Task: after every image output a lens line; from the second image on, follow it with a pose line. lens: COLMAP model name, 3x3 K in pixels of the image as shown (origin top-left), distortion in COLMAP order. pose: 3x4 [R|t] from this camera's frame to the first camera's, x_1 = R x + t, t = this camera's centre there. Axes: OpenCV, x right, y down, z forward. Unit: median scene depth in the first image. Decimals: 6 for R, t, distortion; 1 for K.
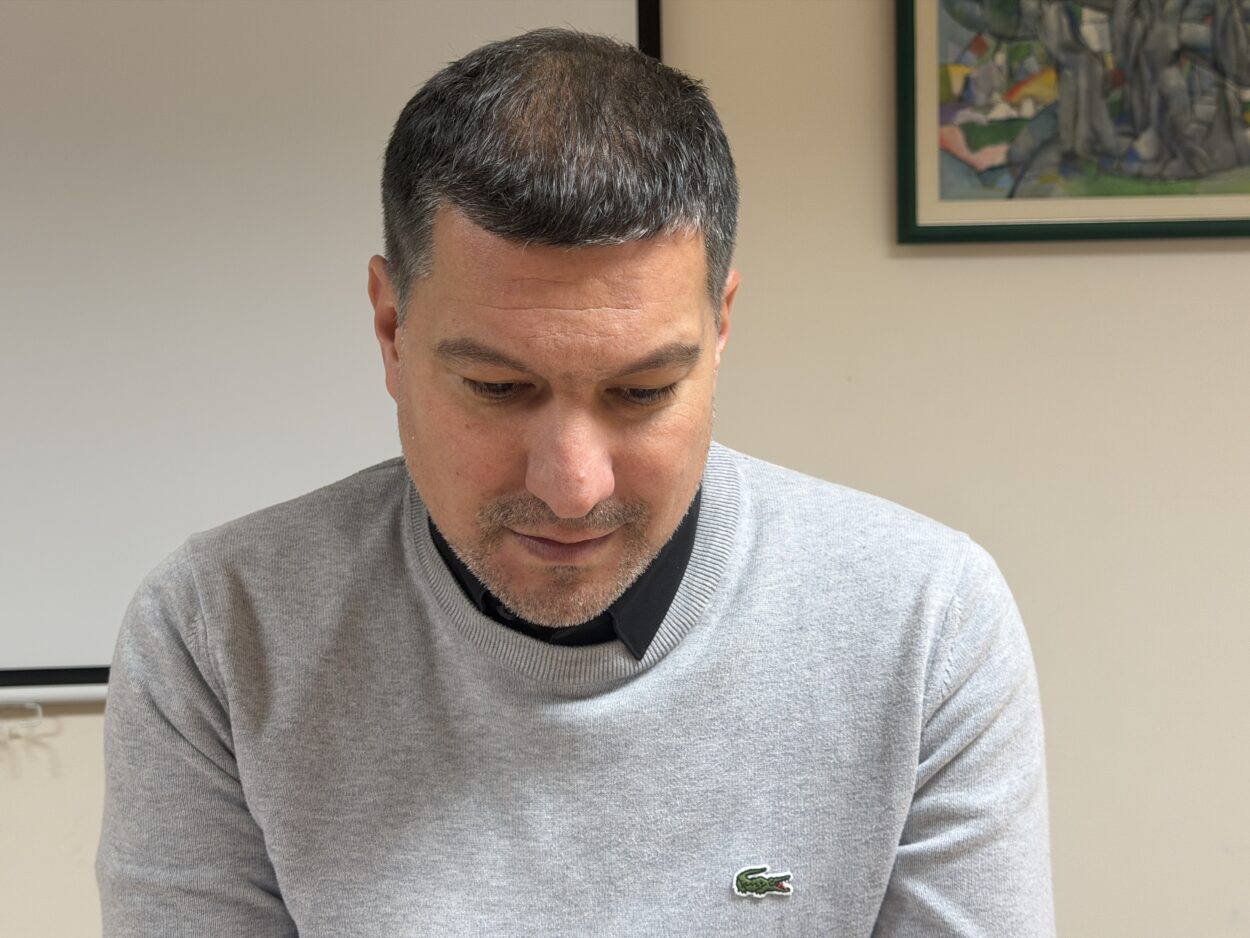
lens RADIAL K [[1742.6, 0, 530.7], [0, 1742.6, 417.8], [0, 0, 1]] dist [0.111766, -0.424565]
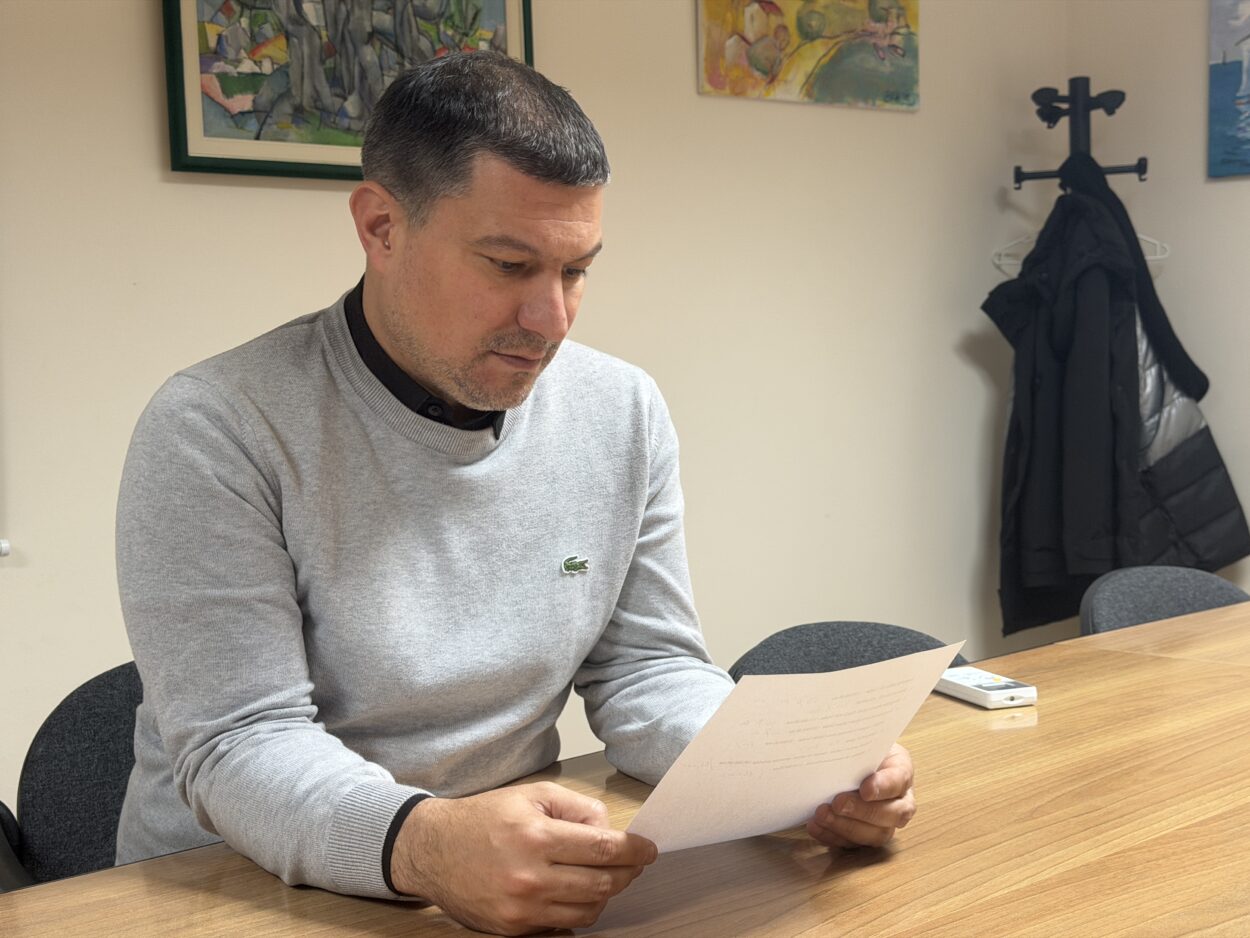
lens RADIAL K [[1731.5, 0, 625.0], [0, 1731.5, 469.0], [0, 0, 1]] dist [0.029377, -0.447872]
pose [[0.774917, -0.034954, 0.631096, -0.862627], [-0.011081, 0.997565, 0.068859, 0.053658], [-0.631966, -0.060353, 0.772643, -0.316580]]
